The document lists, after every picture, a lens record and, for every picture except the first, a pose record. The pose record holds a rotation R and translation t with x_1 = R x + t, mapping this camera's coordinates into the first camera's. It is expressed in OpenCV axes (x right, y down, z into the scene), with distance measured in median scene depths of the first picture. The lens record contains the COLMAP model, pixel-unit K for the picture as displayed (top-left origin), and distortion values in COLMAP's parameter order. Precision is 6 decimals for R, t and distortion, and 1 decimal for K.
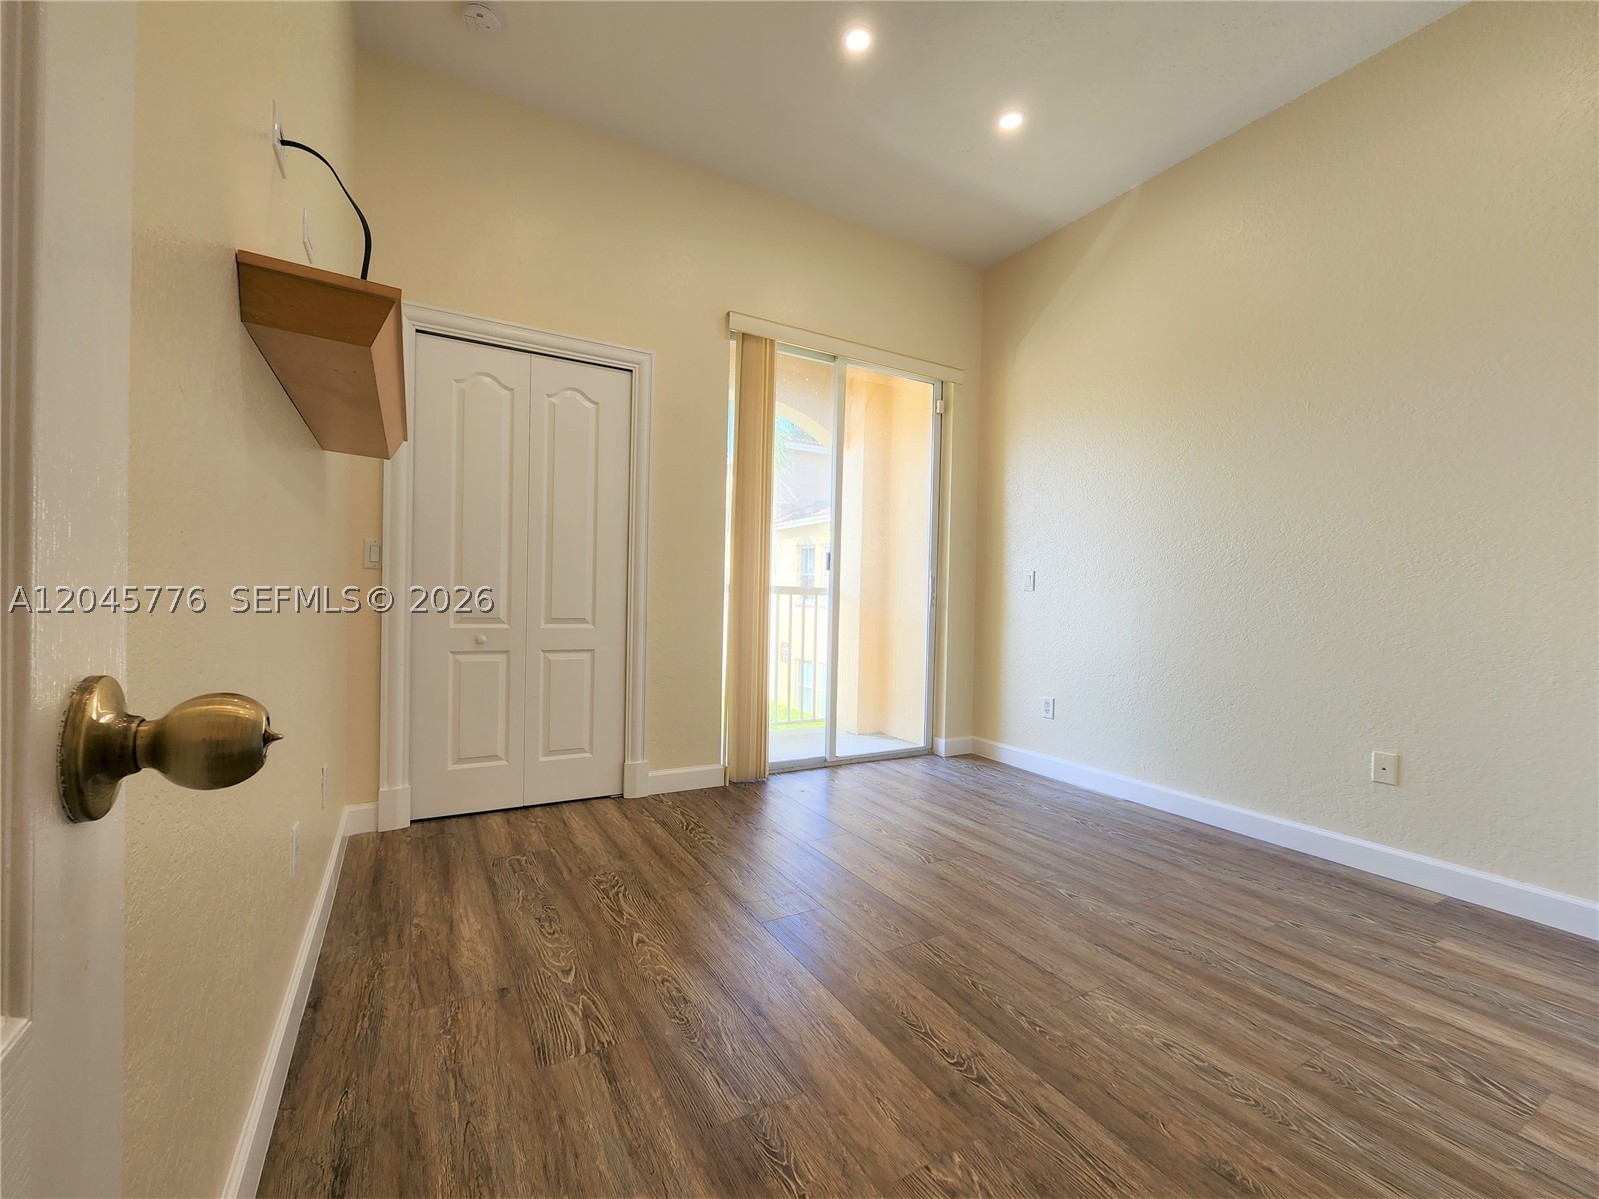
lens RADIAL K [[685.0, 0, 786.7], [0, 685.0, 606.8], [0, 0, 1]] dist [-0.000562, 0.000222]
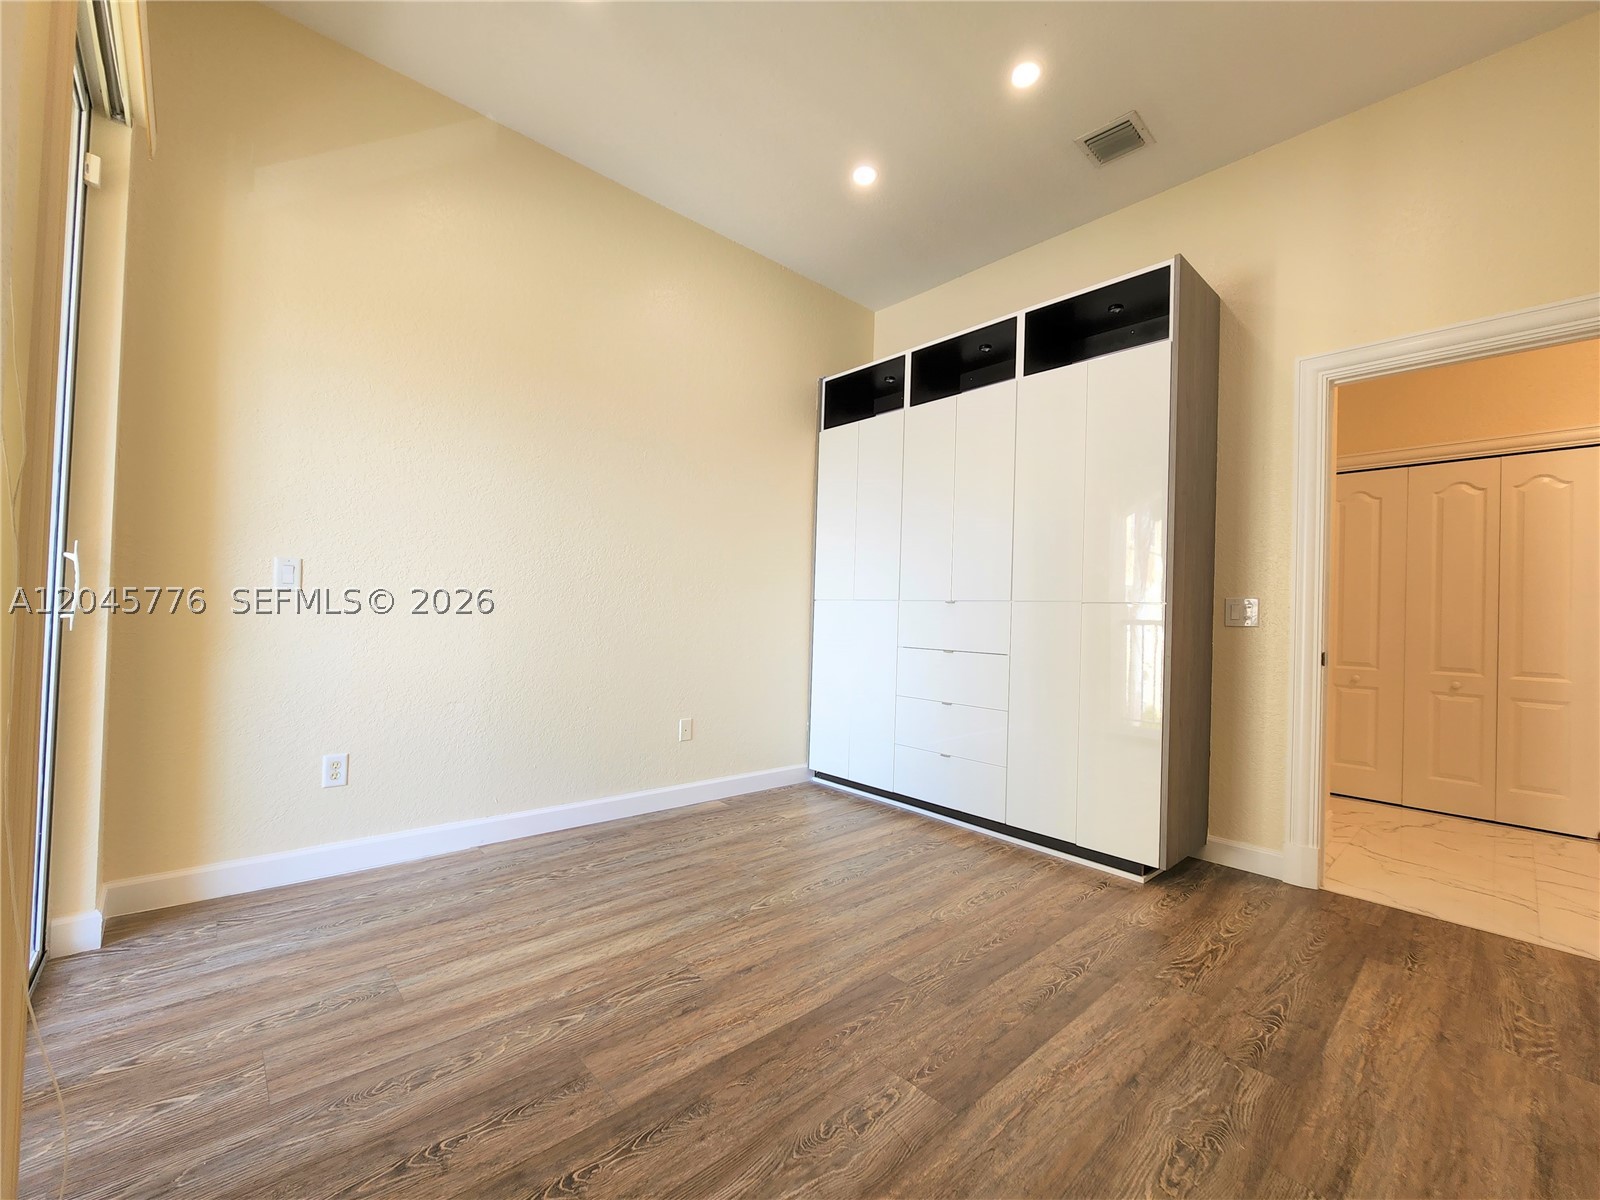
lens RADIAL K [[685.5, 0, 787.2], [0, 685.5, 607.3], [0, 0, 1]] dist [-0.000562, 0.000222]
pose [[-0.252502, -0.017525, 0.967438, -0.515266], [-0.022704, 0.999668, 0.012183, -0.038580], [-0.967330, -0.018889, -0.252816, 1.073213]]
